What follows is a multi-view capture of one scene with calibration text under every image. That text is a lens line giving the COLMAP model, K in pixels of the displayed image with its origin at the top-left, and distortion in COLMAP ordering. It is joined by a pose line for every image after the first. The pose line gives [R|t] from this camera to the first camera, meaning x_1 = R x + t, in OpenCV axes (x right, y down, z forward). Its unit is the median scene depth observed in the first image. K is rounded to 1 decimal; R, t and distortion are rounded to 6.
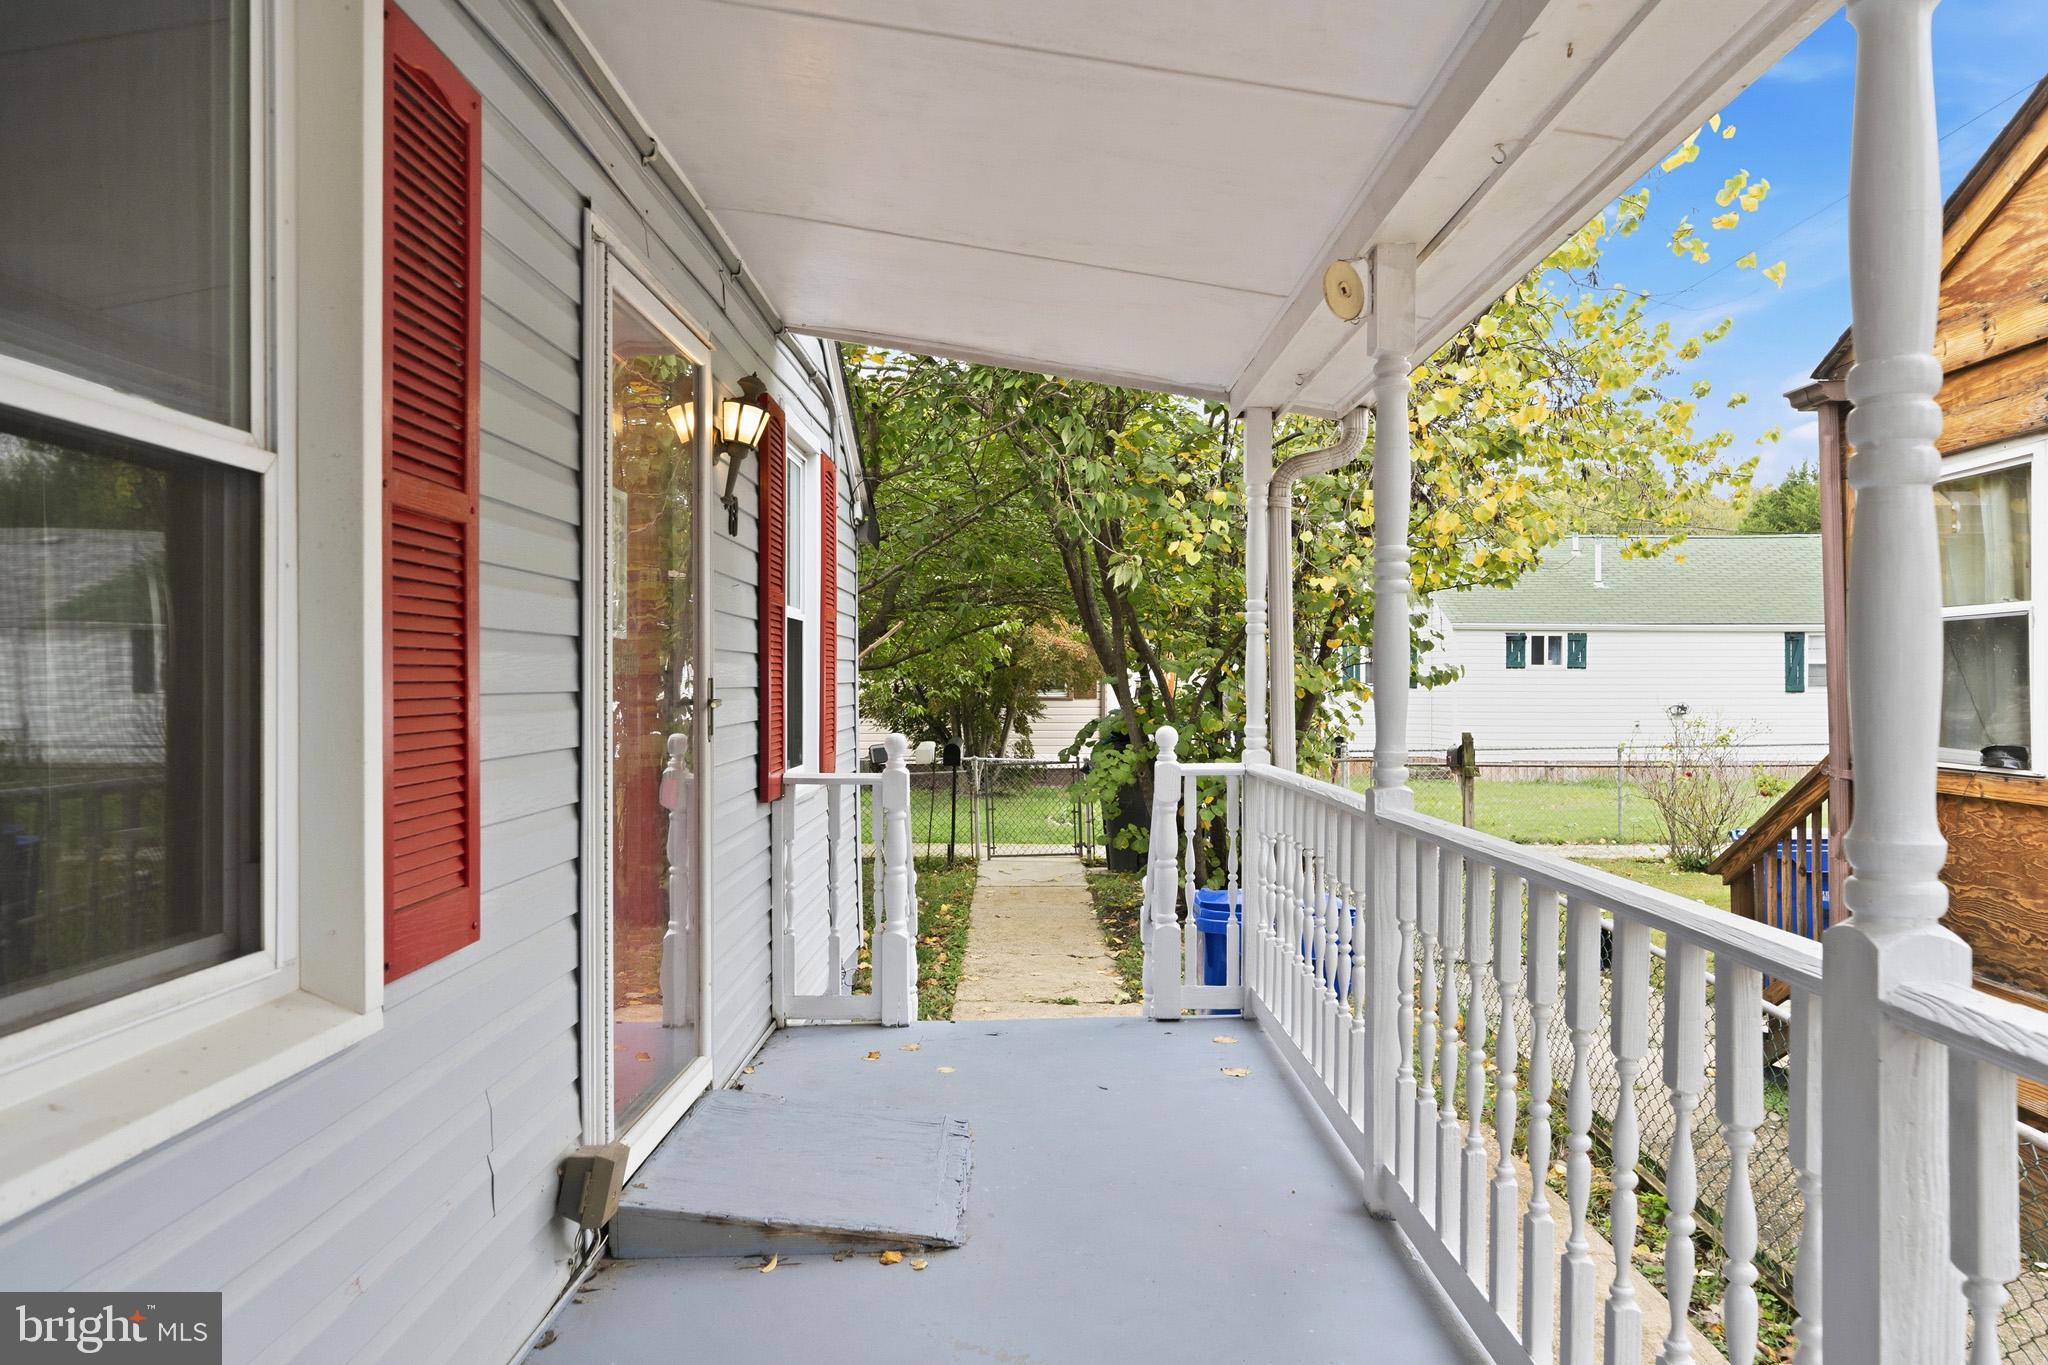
lens RADIAL K [[1361.7, 0, 1033.2], [0, 1361.7, 688.0], [0, 0, 1]] dist [0.007099, 0.002483]
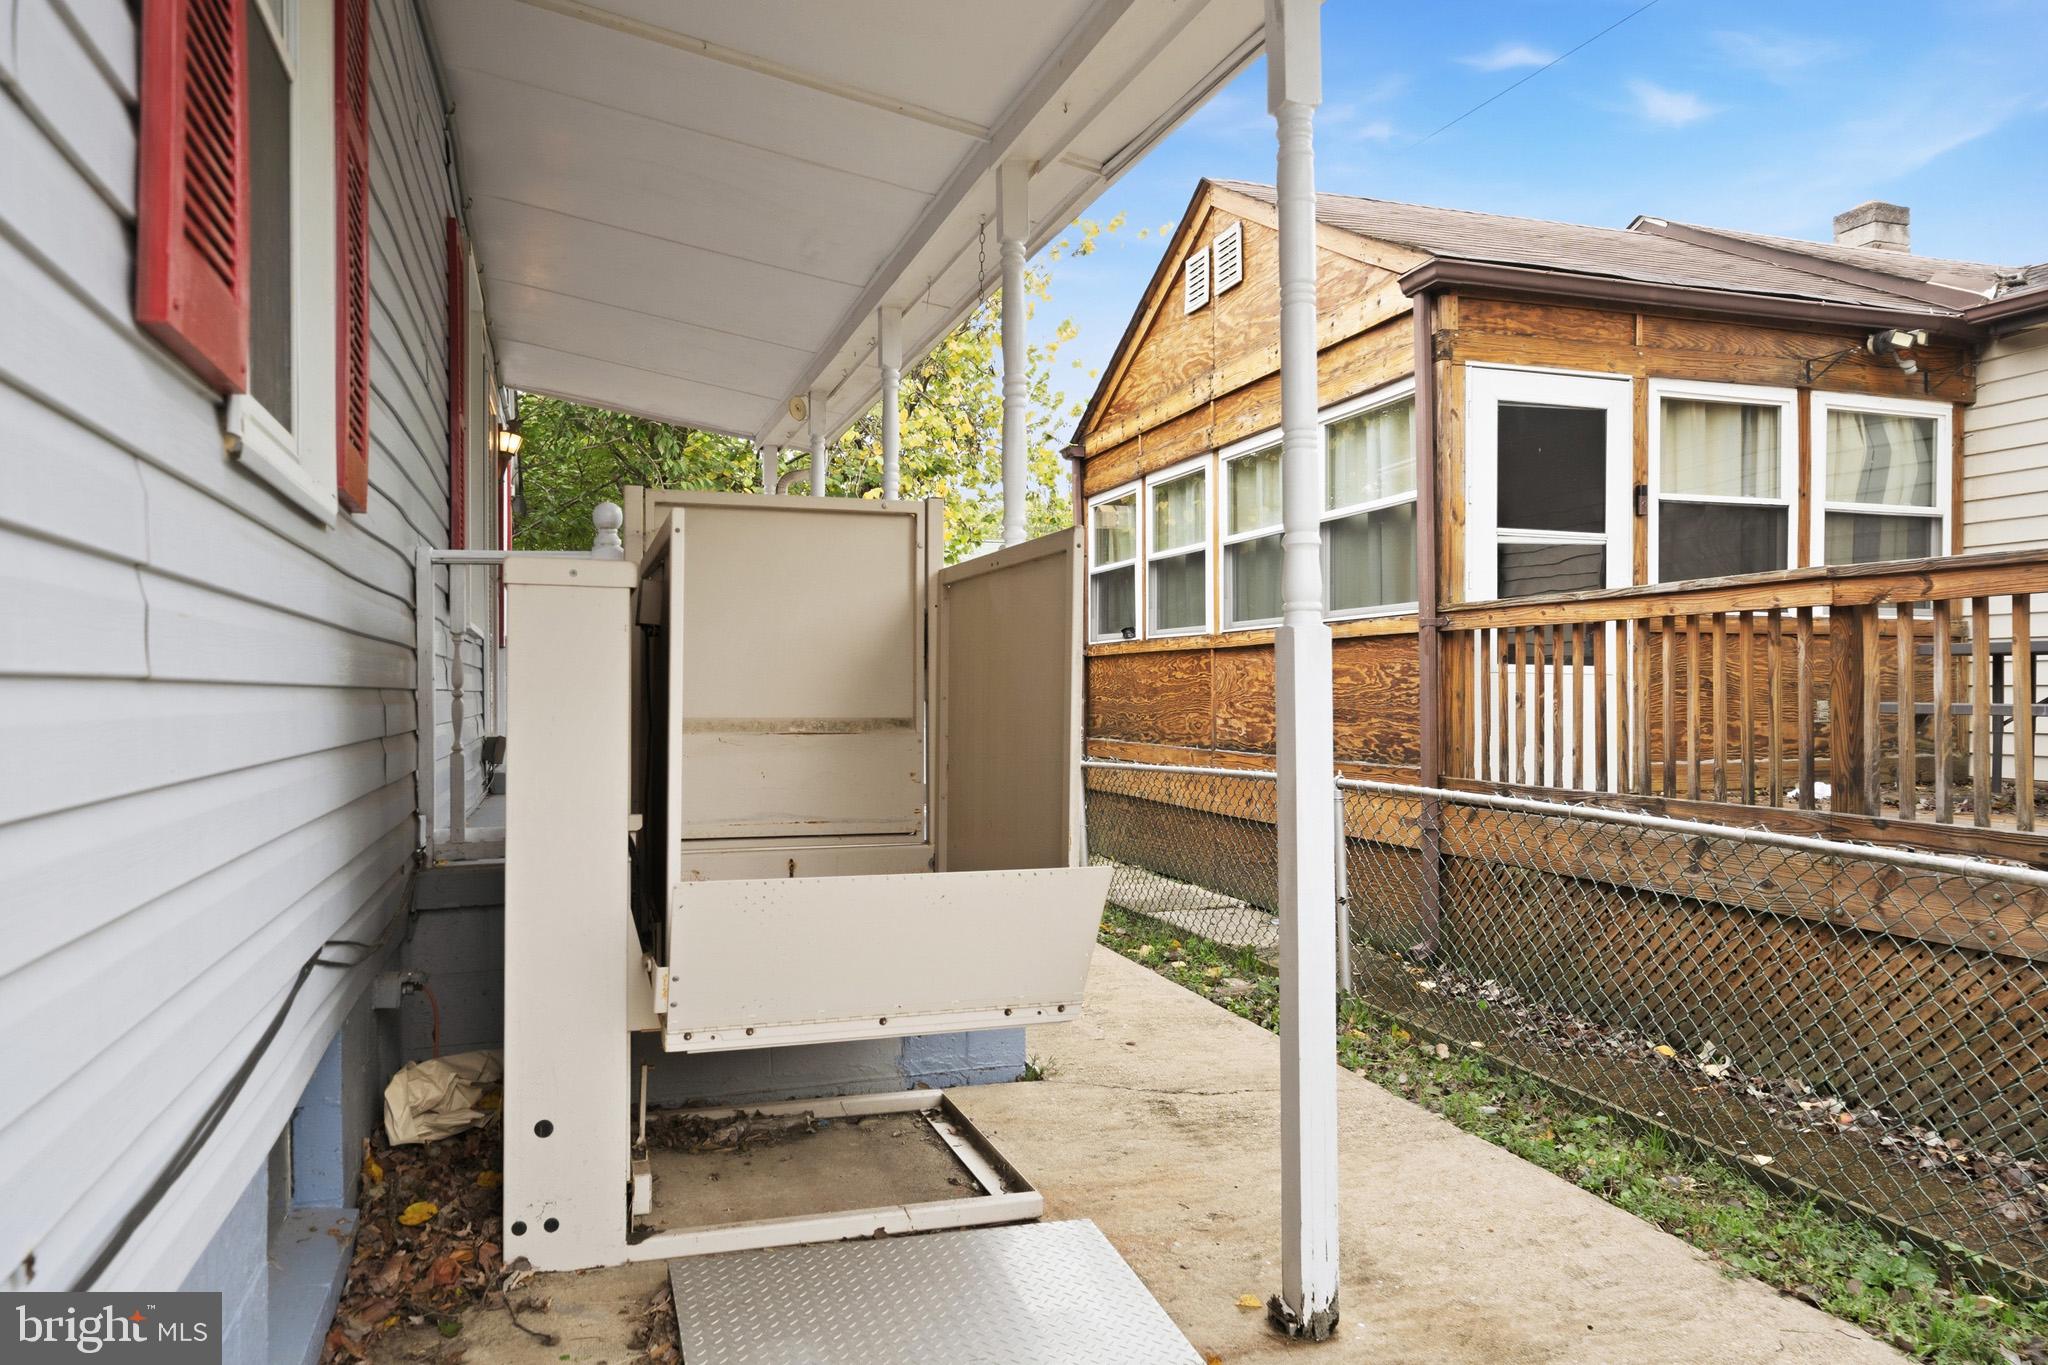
lens RADIAL K [[1384.6, 0, 1027.2], [0, 1384.6, 683.4], [0, 0, 1]] dist [0.032006, -0.000759]
pose [[0.949664, 0.002173, 0.313264, -0.124282], [0.000177, 0.999972, -0.007475, 0.171707], [-0.313272, 0.007154, 0.949637, -1.145818]]
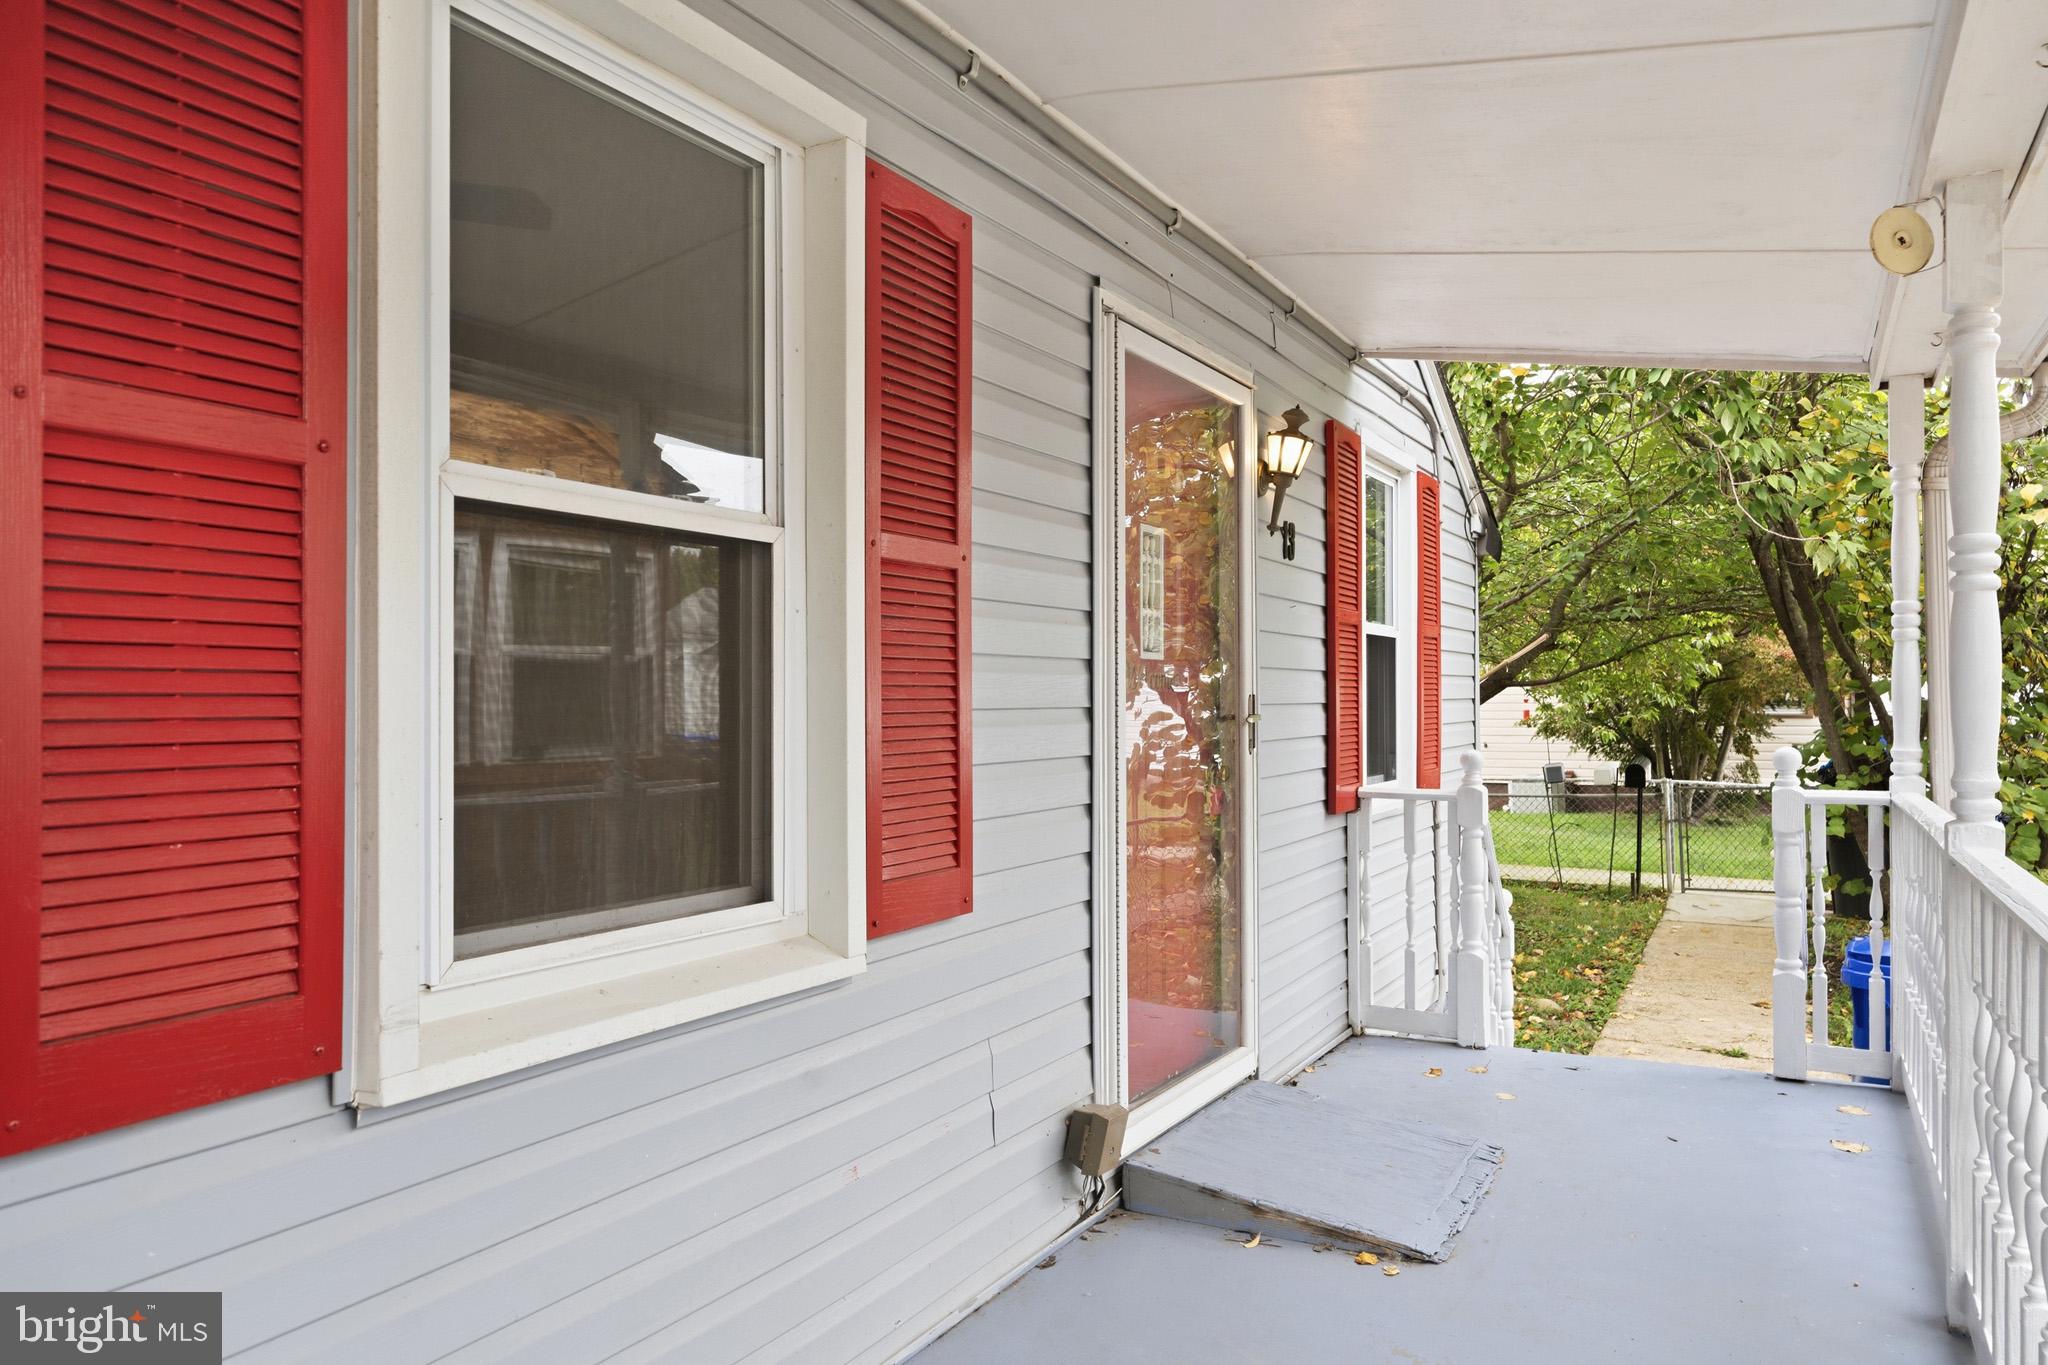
lens RADIAL K [[1361.7, 0, 1053.3], [0, 1361.7, 695.5], [0, 0, 1]] dist [0.007099, 0.002483]
pose [[0.868986, -0.002942, -0.494828, 0.140154], [-0.000139, 0.999981, -0.006189, 0.000033], [0.494837, 0.005447, 0.868969, -0.007878]]
